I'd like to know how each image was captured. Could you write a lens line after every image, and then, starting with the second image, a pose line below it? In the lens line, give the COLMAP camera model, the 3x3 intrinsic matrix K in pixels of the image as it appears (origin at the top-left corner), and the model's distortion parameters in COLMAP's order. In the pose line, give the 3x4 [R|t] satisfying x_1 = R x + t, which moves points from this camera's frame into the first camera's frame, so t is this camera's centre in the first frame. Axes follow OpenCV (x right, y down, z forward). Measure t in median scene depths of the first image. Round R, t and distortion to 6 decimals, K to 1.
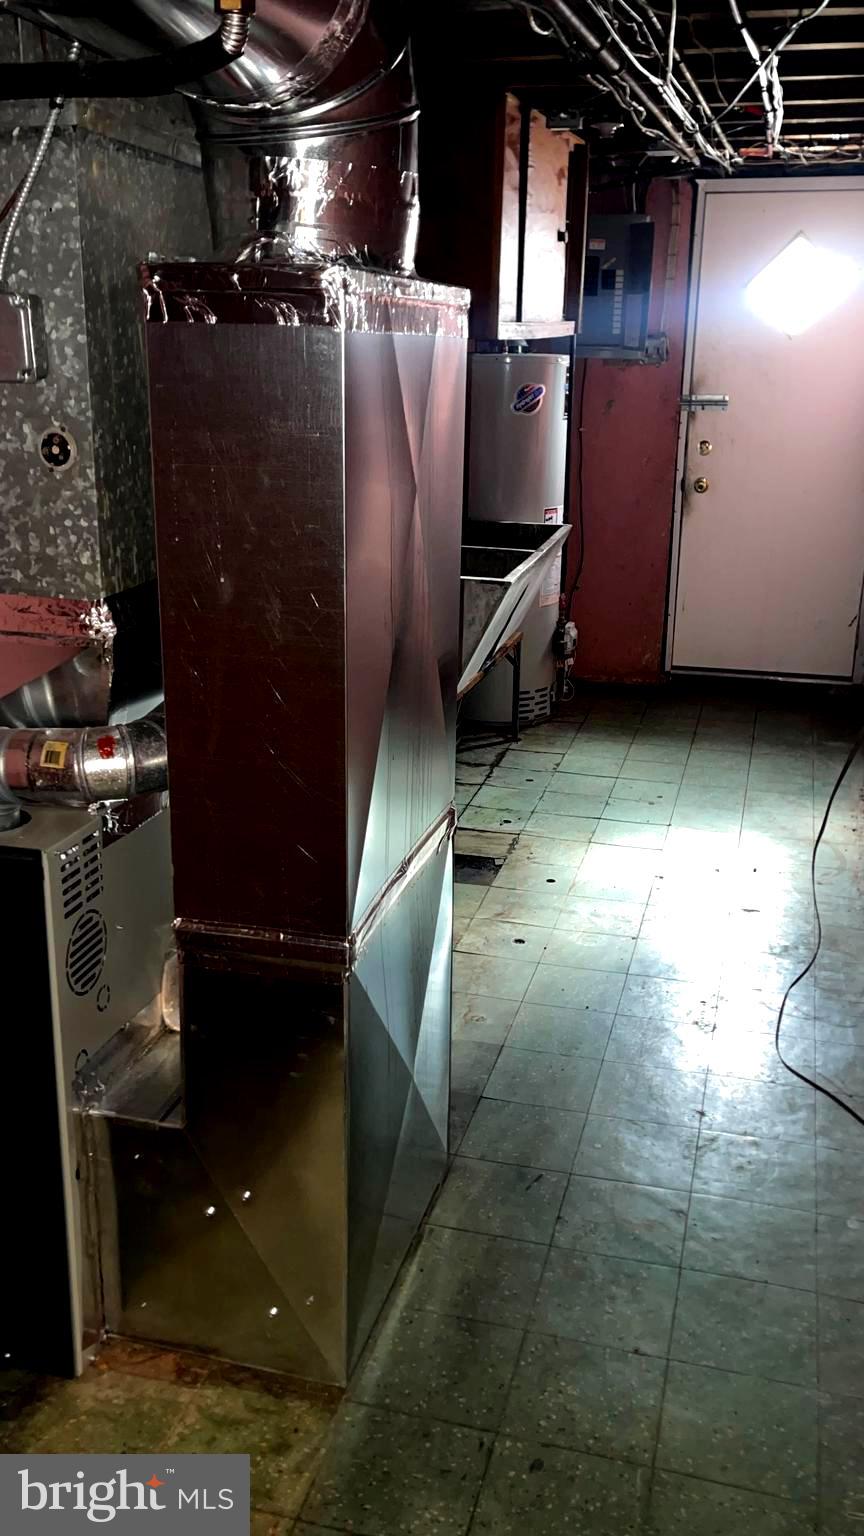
lens RADIAL K [[1371.1, 0, 445.5], [0, 1371.1, 792.1], [0, 0, 1]] dist [0.059571, -0.017373]
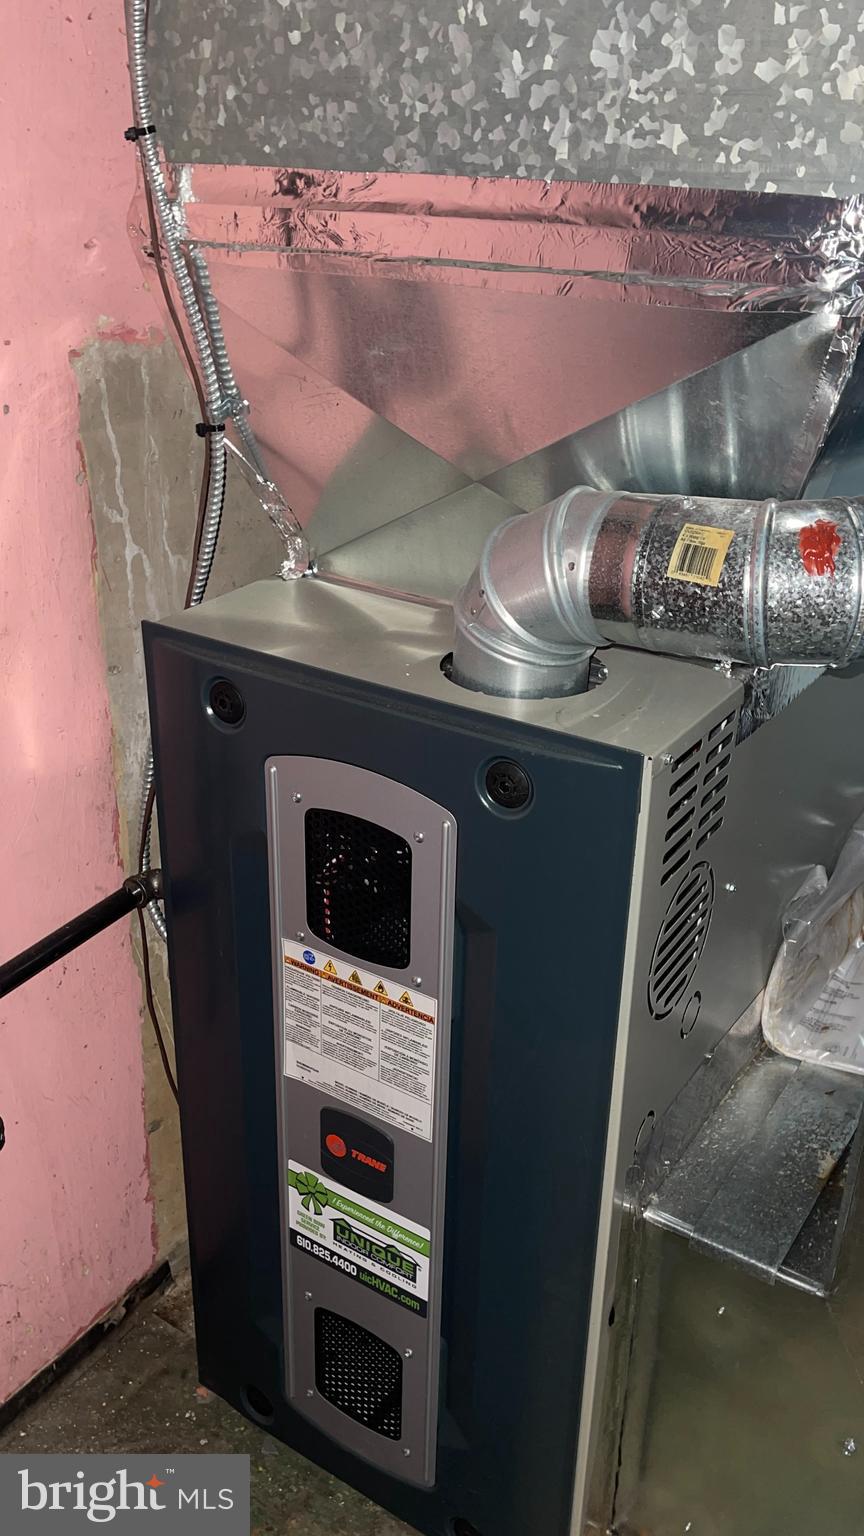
lens RADIAL K [[1371.1, 0, 442.1], [0, 1371.1, 765.5], [0, 0, 1]] dist [0.059571, -0.017373]
pose [[0.953547, 0.131477, -0.271039, -0.214992], [-0.095351, 0.985199, 0.142448, -0.013849], [0.285756, -0.109987, 0.951970, 0.489550]]
